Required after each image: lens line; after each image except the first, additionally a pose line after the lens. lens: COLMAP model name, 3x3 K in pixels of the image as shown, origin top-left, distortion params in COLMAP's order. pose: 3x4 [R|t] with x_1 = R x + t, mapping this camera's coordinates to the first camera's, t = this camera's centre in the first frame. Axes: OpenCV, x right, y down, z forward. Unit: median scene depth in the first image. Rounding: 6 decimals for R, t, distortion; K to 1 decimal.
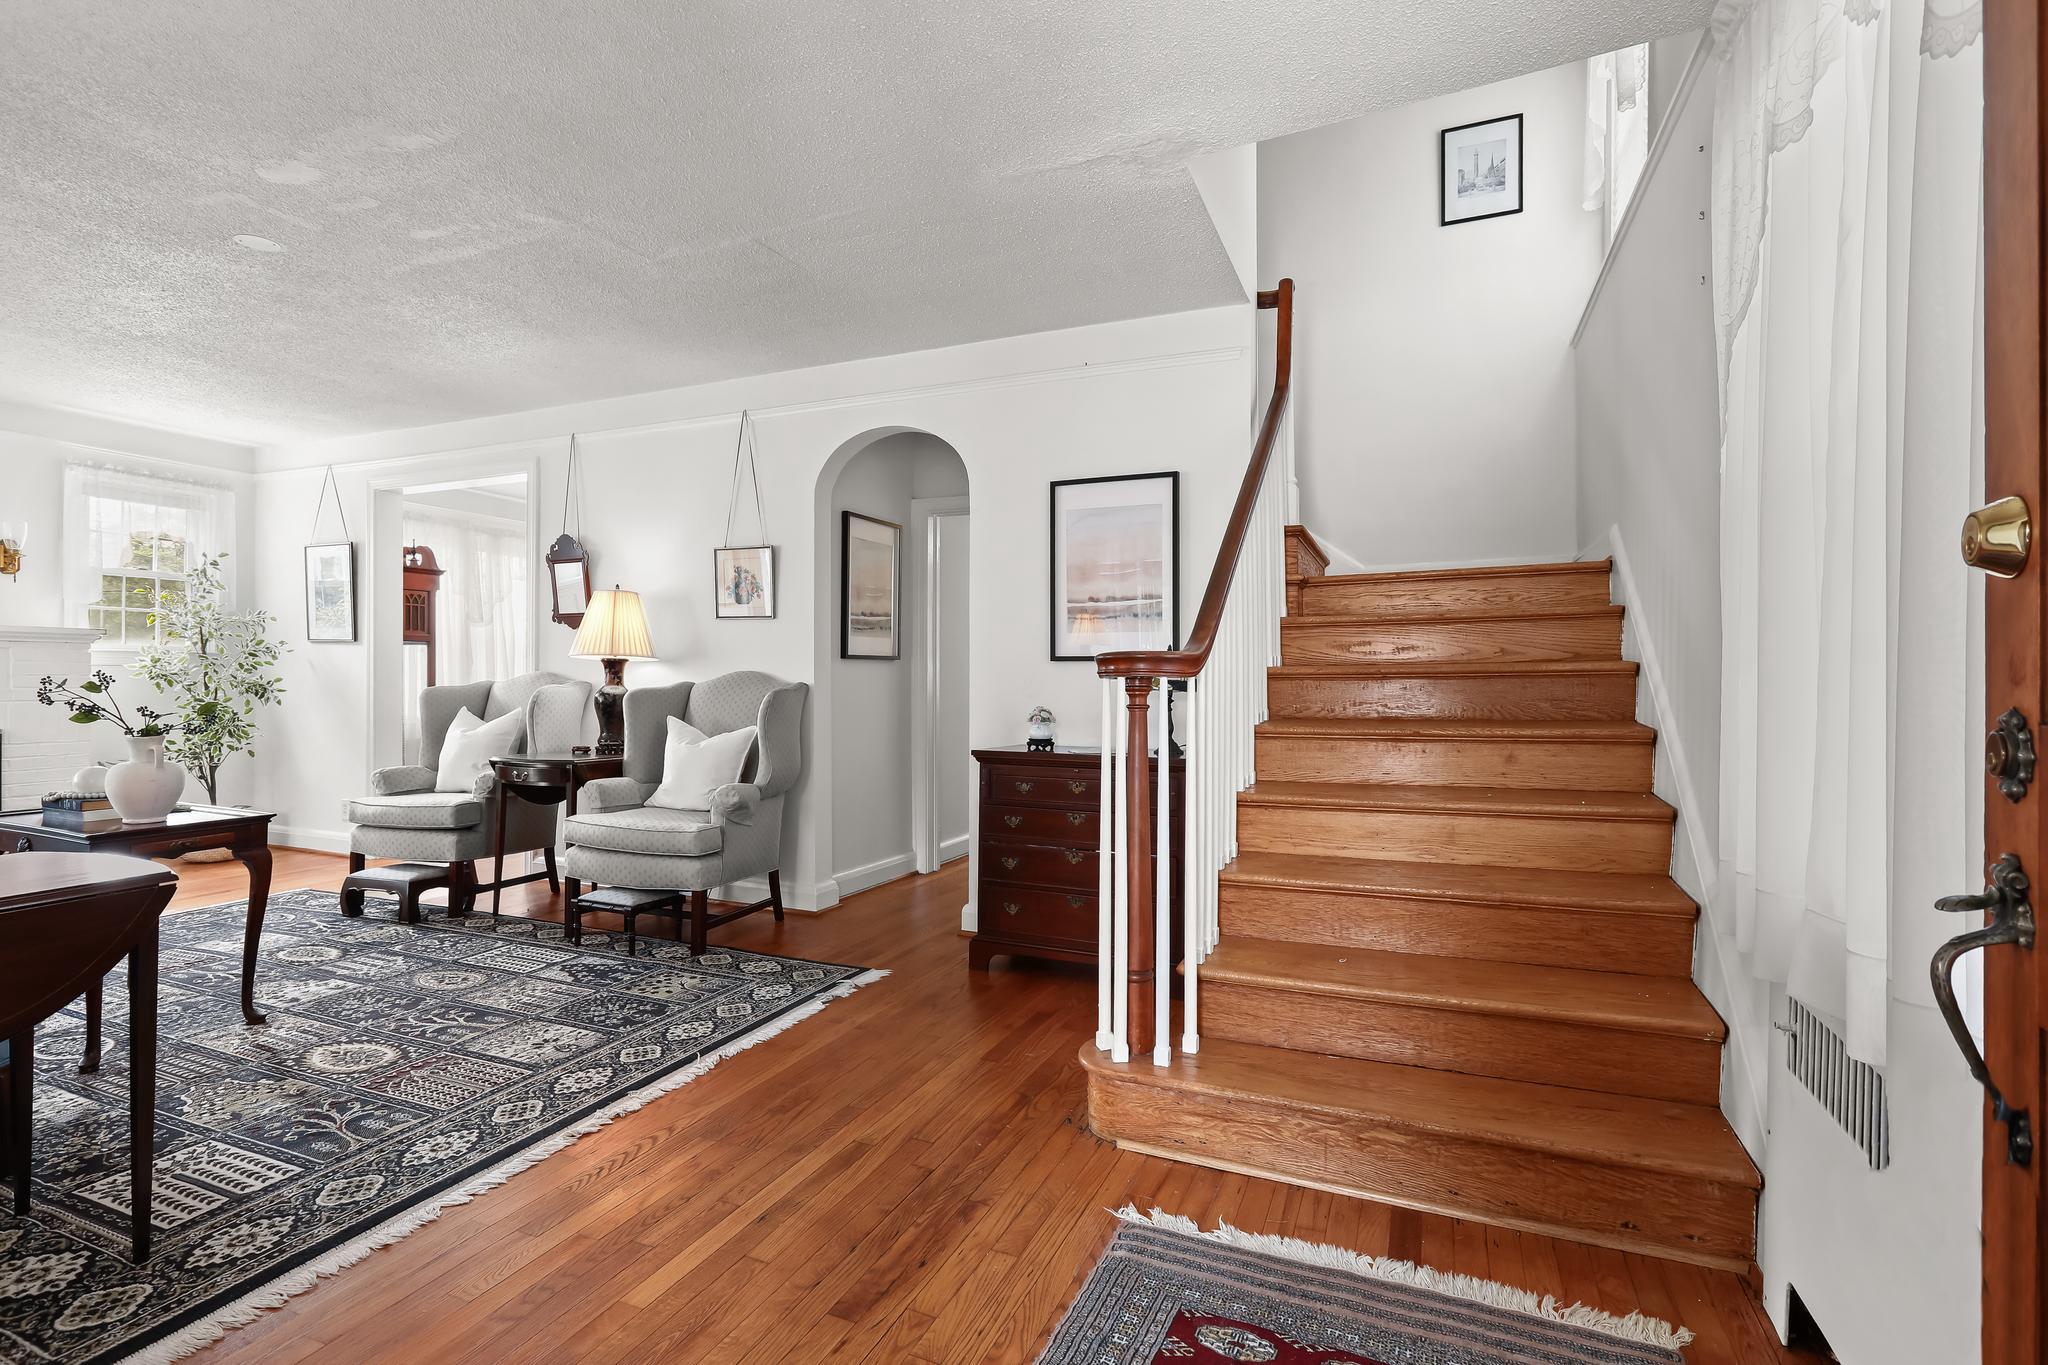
lens RADIAL K [[955.2, 0, 1013.5], [0, 955.2, 685.2], [0, 0, 1]] dist [-0.001227, 0.000284]
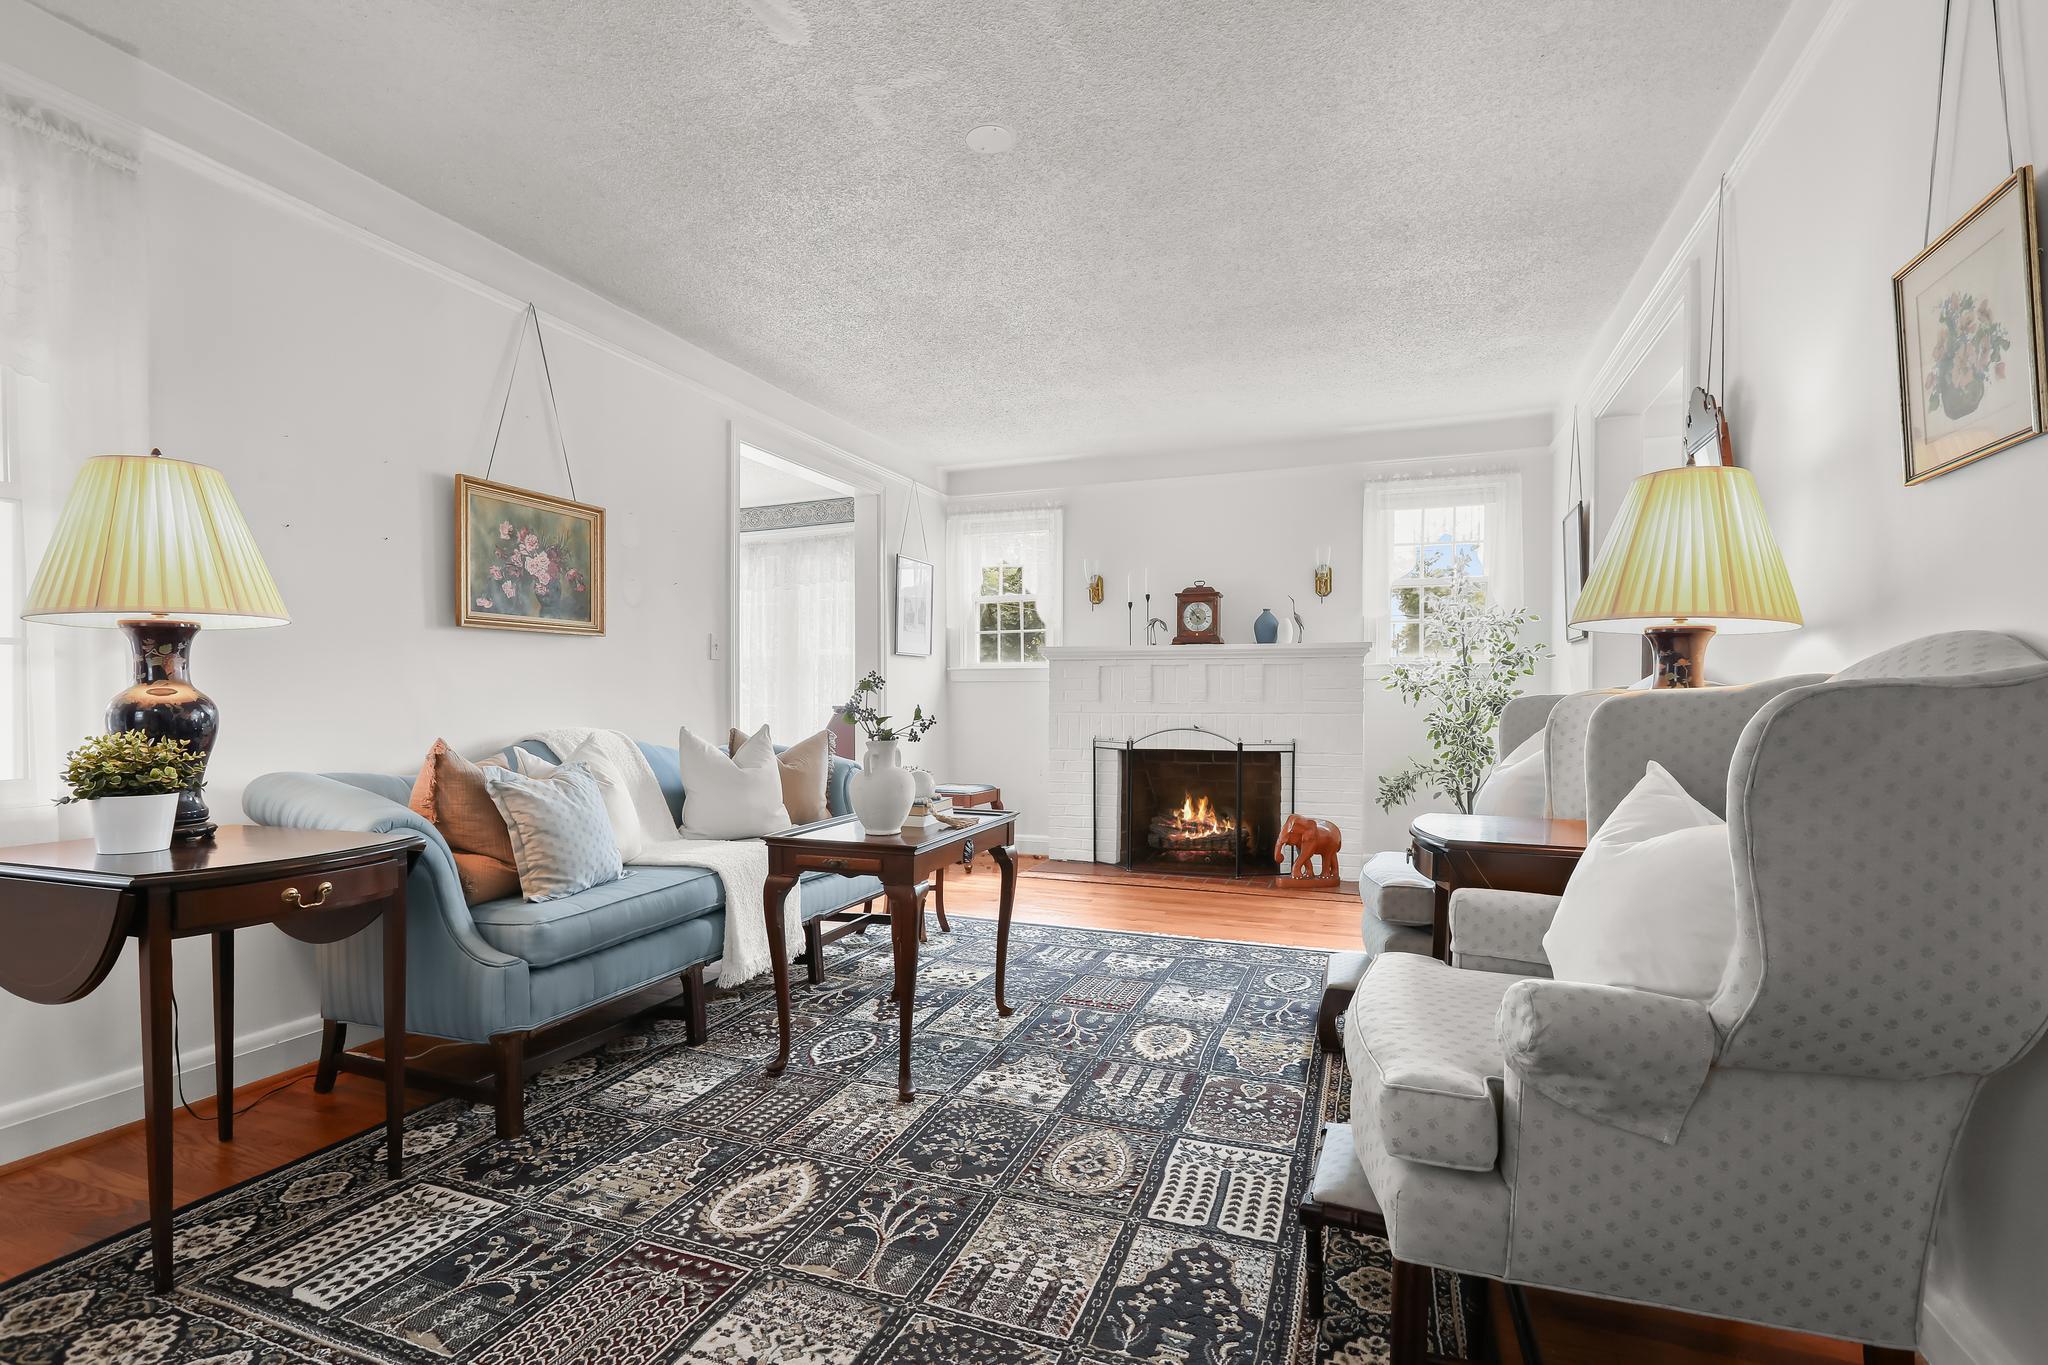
lens RADIAL K [[946.6, 0, 1015.8], [0, 946.6, 706.4], [0, 0, 1]] dist [-0.001655, 0.000317]
pose [[0.039147, 0.001493, -0.999232, 0.012914], [-0.009178, 0.999957, 0.001134, 0.014953], [0.999191, 0.009127, 0.039159, 0.875730]]
